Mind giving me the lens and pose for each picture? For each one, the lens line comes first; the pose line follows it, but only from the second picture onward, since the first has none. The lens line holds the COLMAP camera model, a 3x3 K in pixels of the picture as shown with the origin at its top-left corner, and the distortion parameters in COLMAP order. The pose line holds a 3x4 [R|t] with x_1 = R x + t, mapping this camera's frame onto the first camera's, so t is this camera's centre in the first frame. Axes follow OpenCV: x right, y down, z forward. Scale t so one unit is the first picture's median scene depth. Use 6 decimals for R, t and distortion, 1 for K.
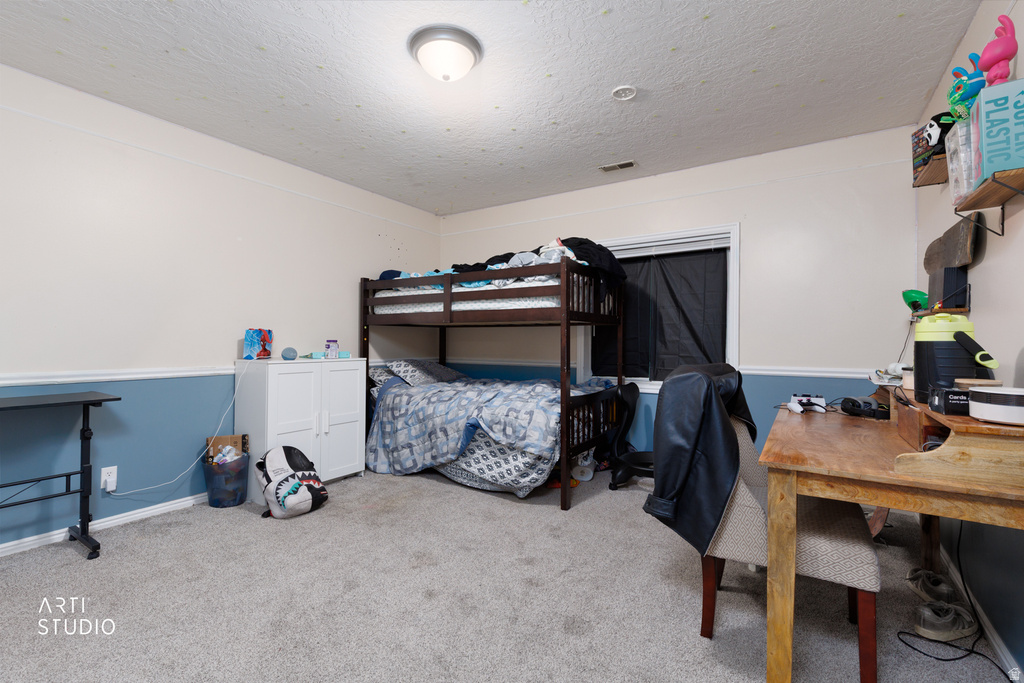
lens RADIAL K [[456.6, 0, 516.4], [0, 456.6, 339.1], [0, 0, 1]] dist [0.006823, -0.001214]
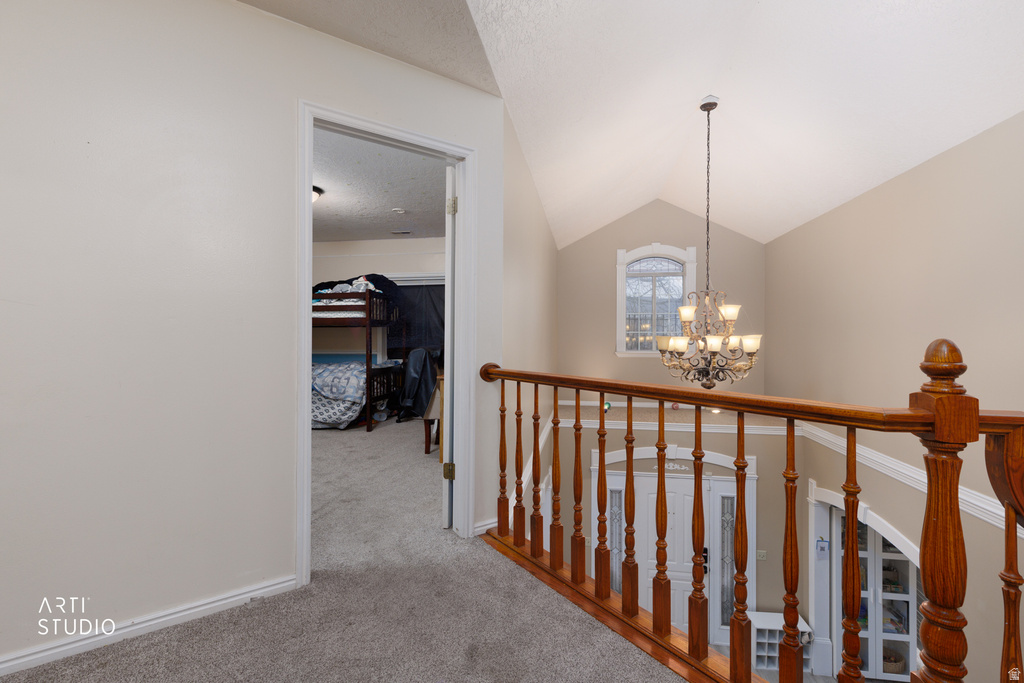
lens RADIAL K [[456.6, 0, 516.4], [0, 456.6, 339.1], [0, 0, 1]] dist [0.006823, -0.001214]
pose [[0.915342, -0.006000, 0.402633, -0.078687], [0.002829, 0.999960, 0.008469, -0.000238], [-0.402668, -0.006613, 0.915322, -0.814506]]
